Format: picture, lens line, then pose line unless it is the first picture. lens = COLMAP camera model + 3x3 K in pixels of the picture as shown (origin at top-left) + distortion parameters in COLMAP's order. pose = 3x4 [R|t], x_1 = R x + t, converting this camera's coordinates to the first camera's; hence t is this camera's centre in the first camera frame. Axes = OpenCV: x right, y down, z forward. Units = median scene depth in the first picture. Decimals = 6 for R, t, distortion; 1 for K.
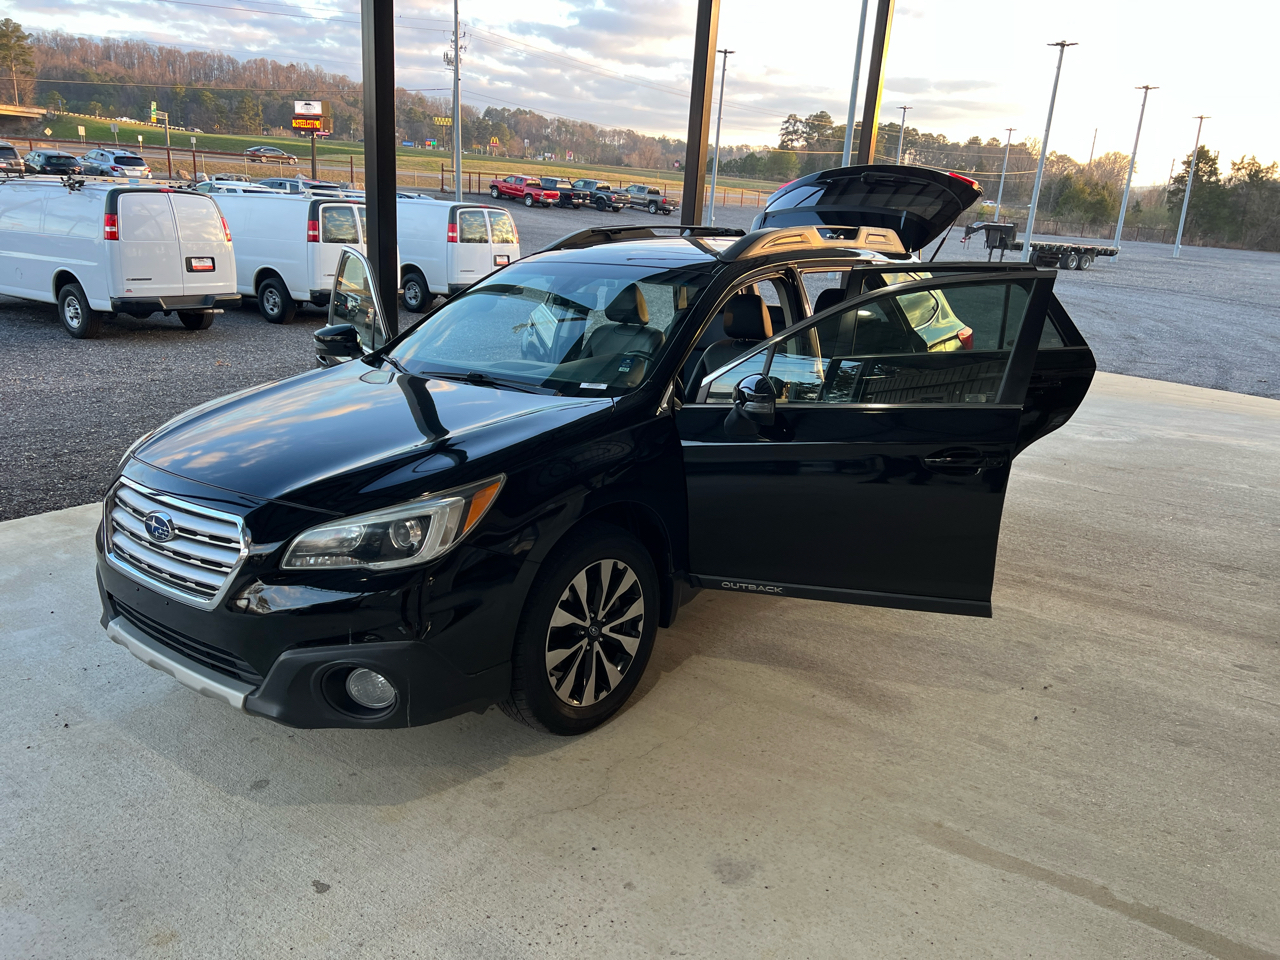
lens RADIAL K [[981.5, 0, 676.8], [0, 981.5, 485.1], [0, 0, 1]] dist [0.053268, -0.055684]
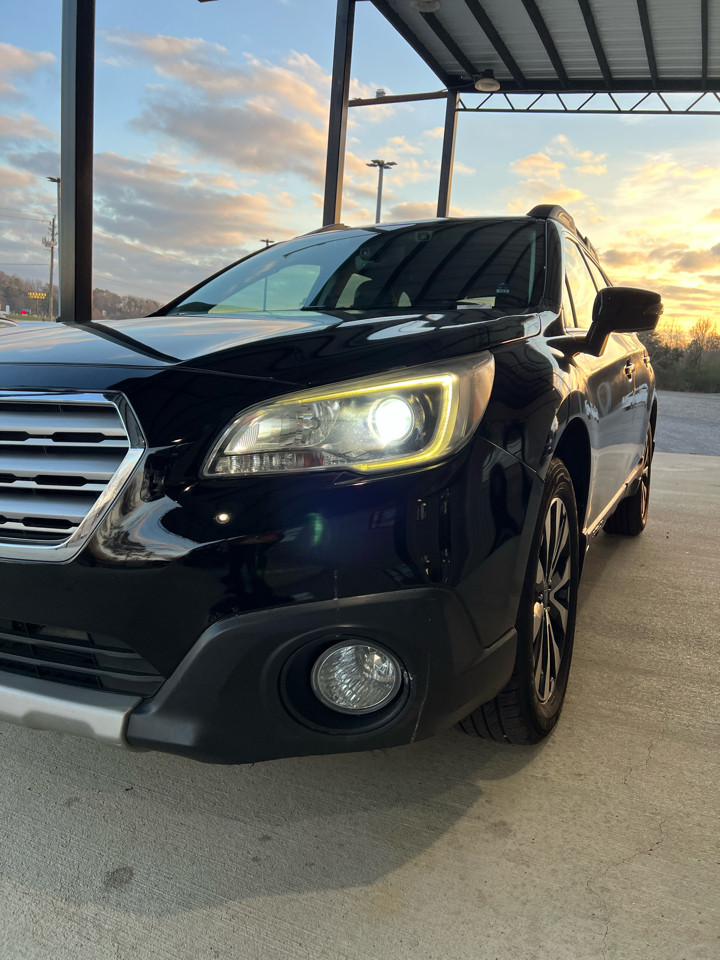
lens RADIAL K [[721.4, 0, 360.0], [0, 721.4, 480.0], [0, 0, 1]] dist [0.042582, -0.046962]
pose [[0.978862, -0.036848, 0.201175, -0.334565], [0.062228, 0.990659, -0.121335, 0.121199], [-0.194825, 0.131289, 0.972012, 0.488680]]
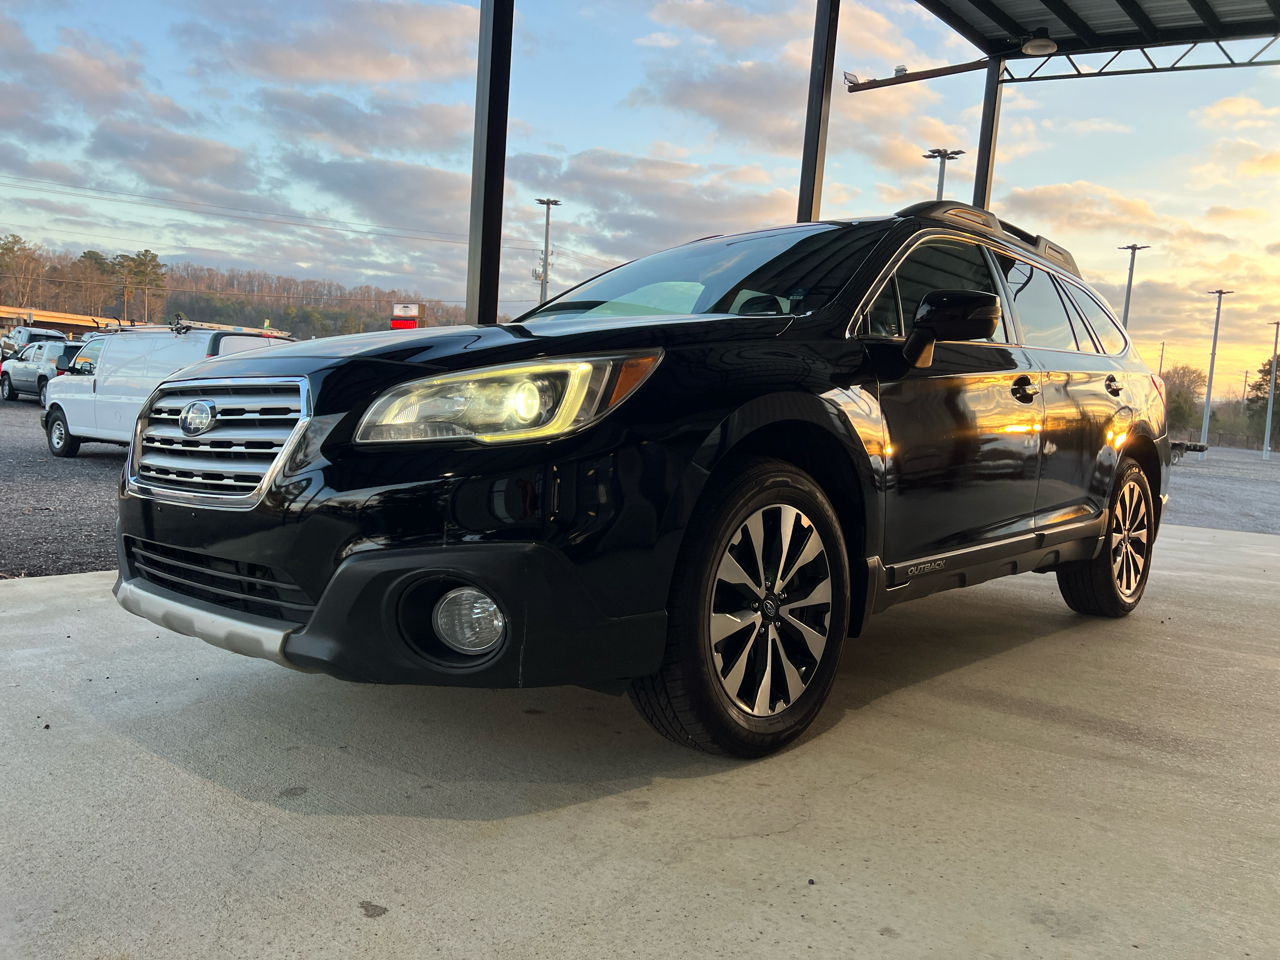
lens RADIAL K [[973.4, 0, 659.5], [0, 973.4, 495.2], [0, 0, 1]] dist [0.045850, -0.052780]
pose [[0.996736, 0.004922, -0.080586, -0.109050], [-0.021855, 0.977323, -0.210625, 0.222365], [0.077722, 0.211699, 0.974240, 0.299009]]
